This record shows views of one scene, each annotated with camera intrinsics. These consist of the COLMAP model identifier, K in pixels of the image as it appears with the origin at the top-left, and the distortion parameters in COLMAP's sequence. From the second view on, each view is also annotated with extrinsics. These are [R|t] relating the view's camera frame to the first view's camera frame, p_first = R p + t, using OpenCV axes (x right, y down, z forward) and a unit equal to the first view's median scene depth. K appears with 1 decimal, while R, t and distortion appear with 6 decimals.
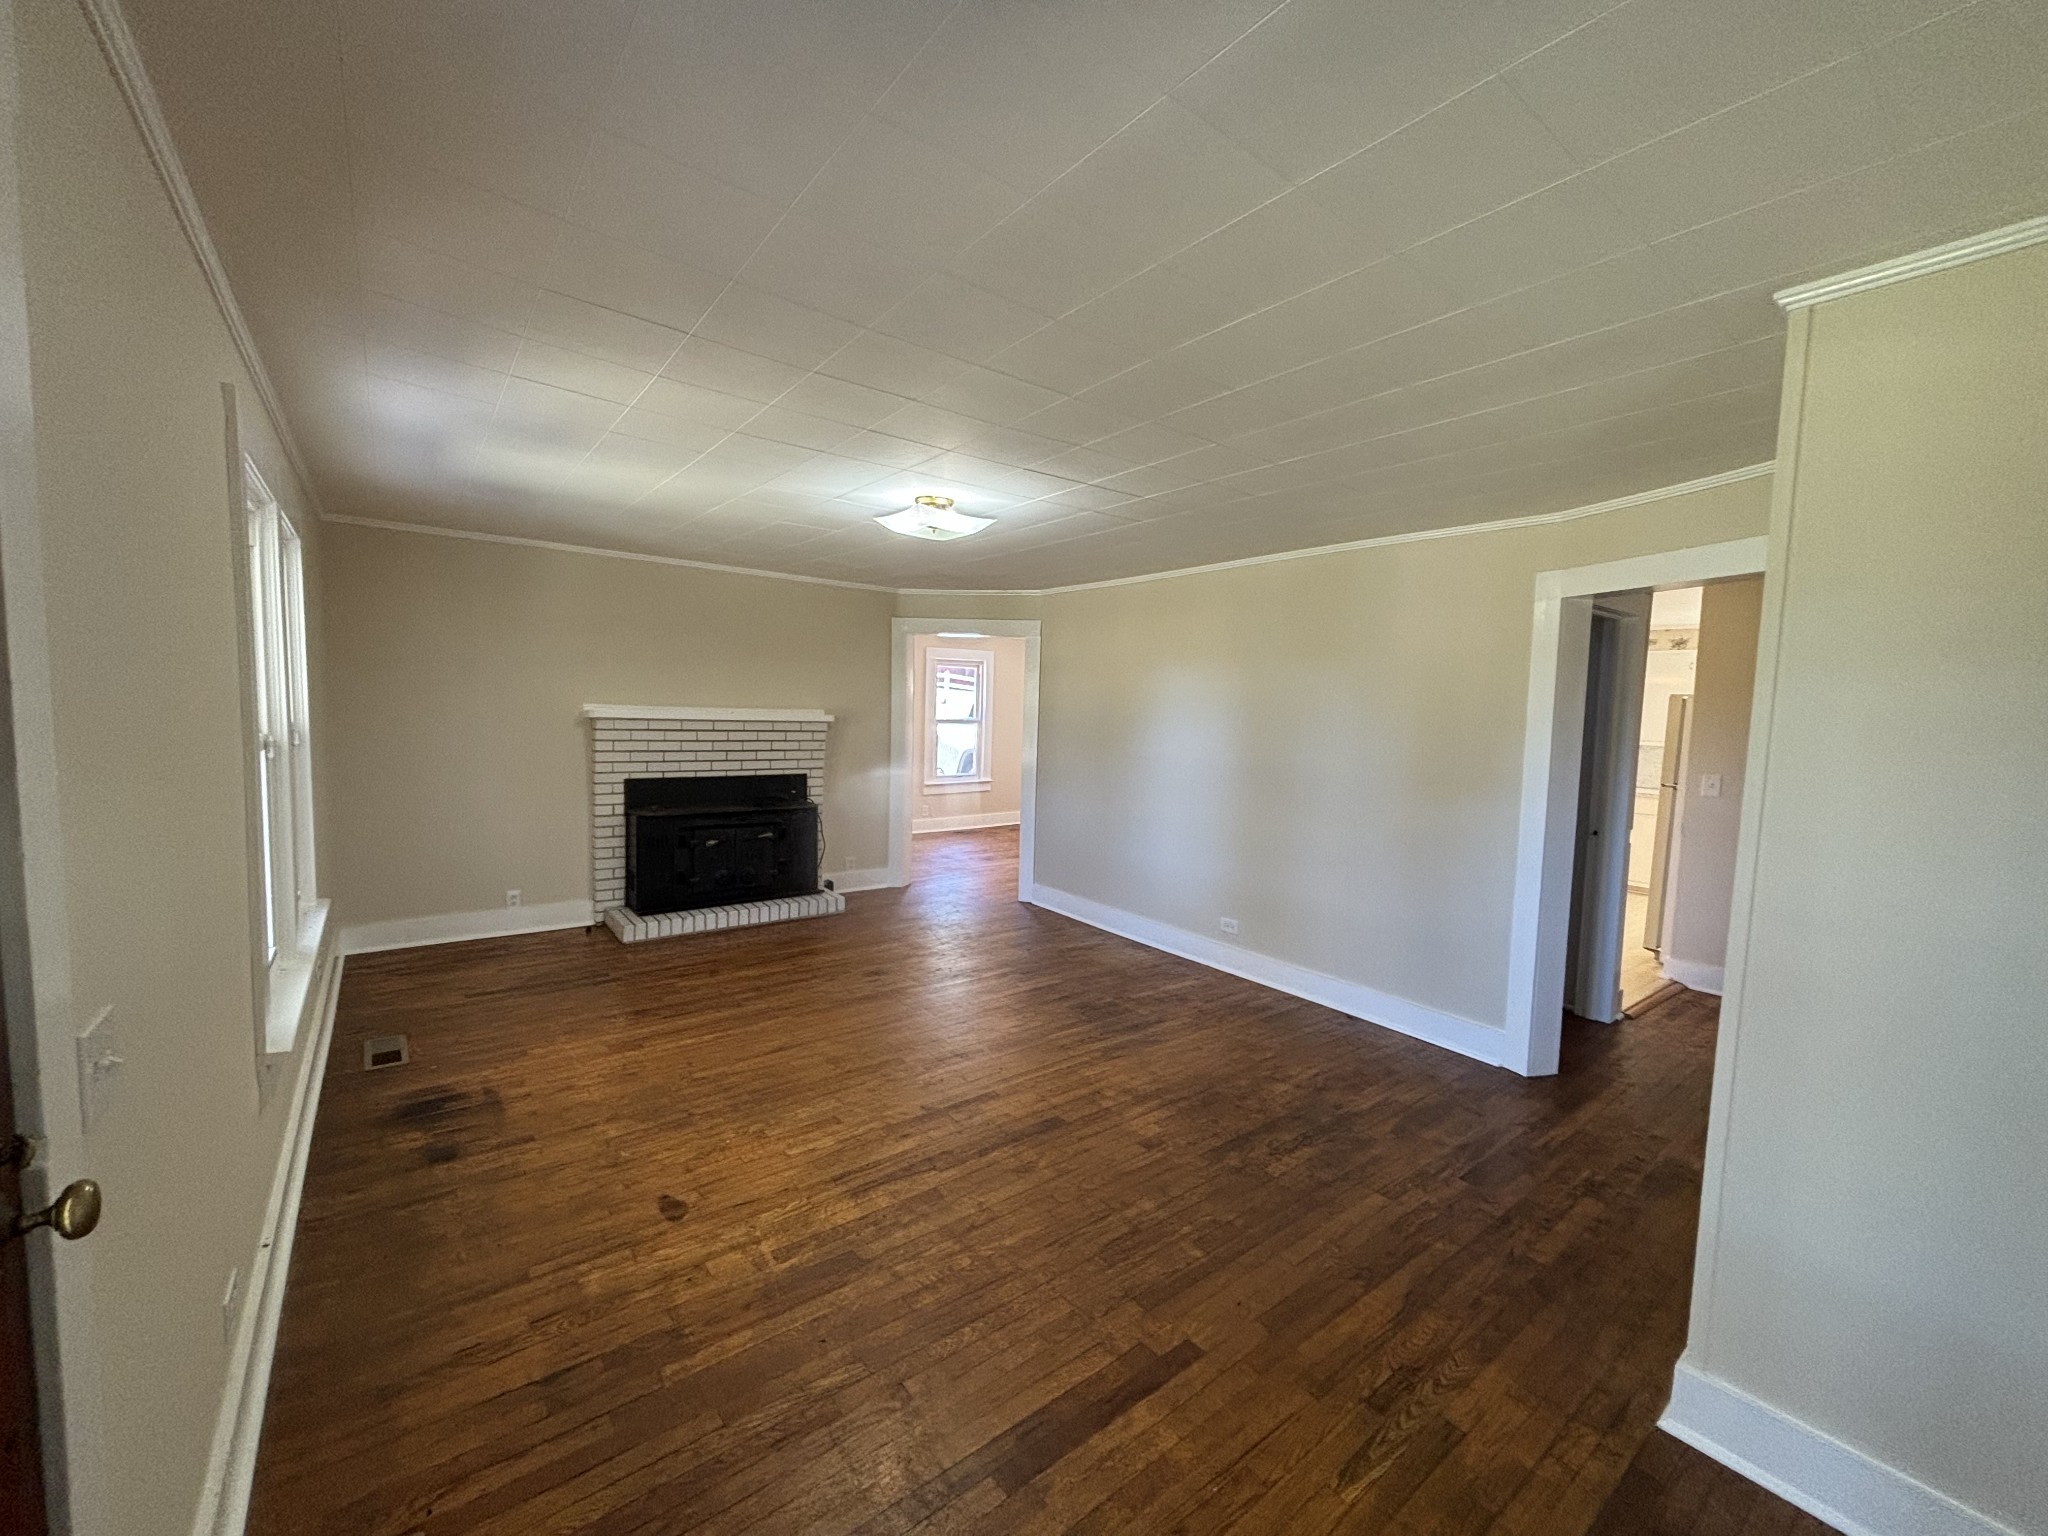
lens RADIAL K [[815.6, 0, 1017.5], [0, 815.6, 765.8], [0, 0, 1]] dist [0.014114, 0.000296]
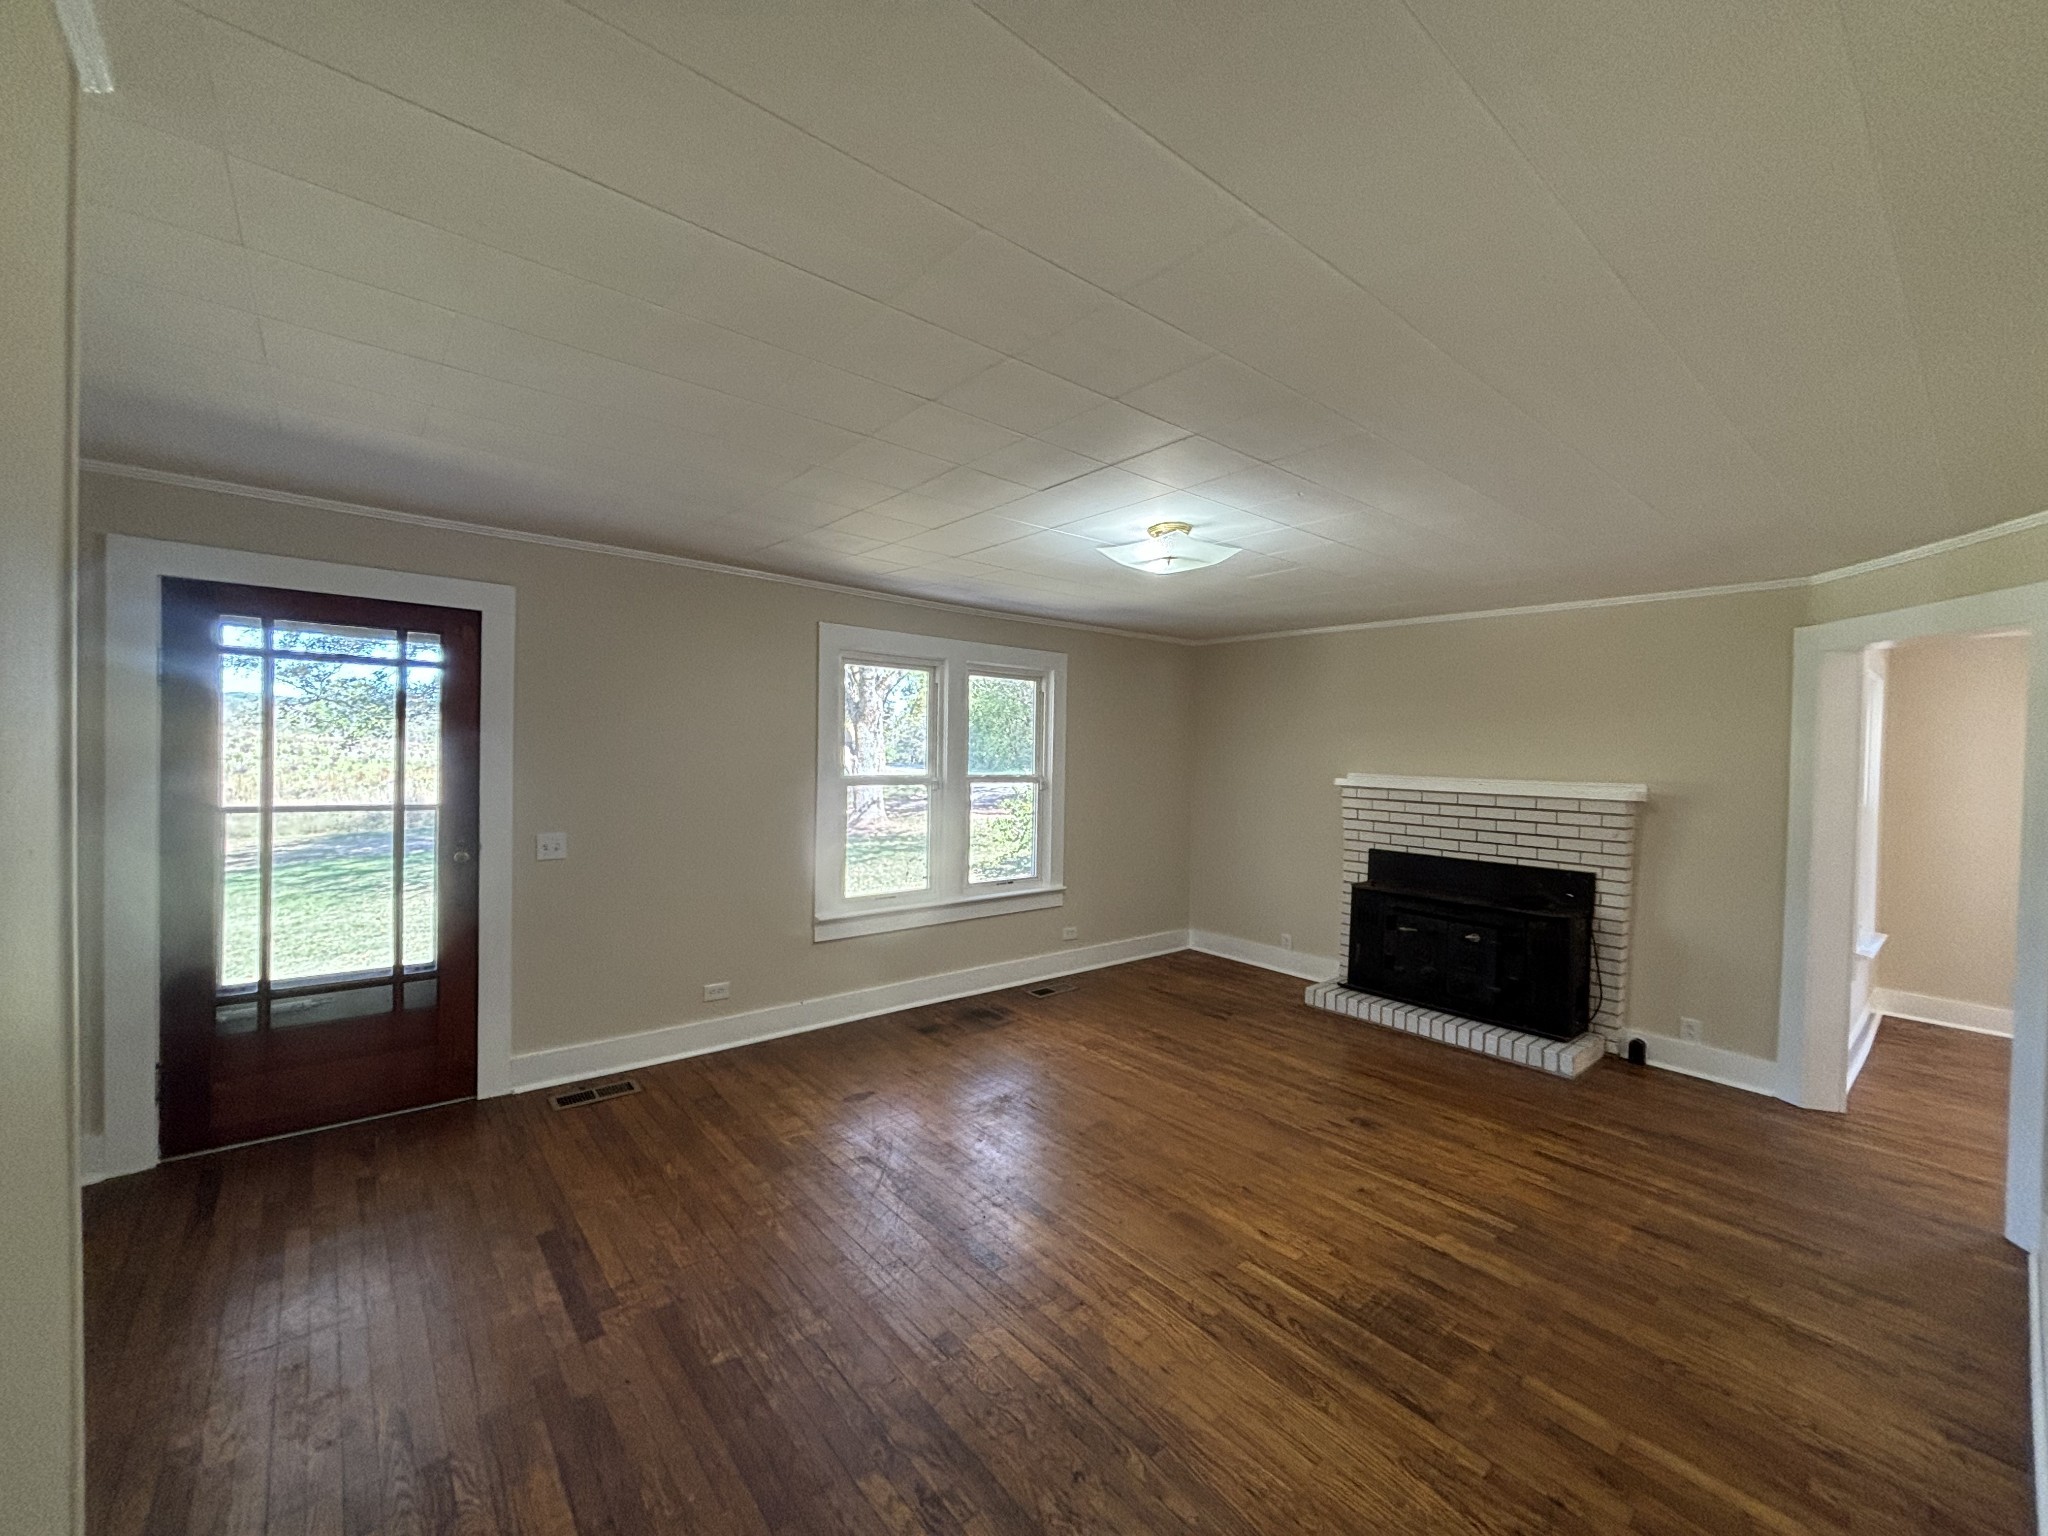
lens RADIAL K [[815.6, 0, 1017.5], [0, 815.6, 765.8], [0, 0, 1]] dist [0.014114, 0.000296]
pose [[0.045632, -0.013031, -0.998873, 0.576438], [-0.098048, 0.995029, -0.017460, -0.029150], [0.994135, 0.098734, 0.044128, 0.623317]]
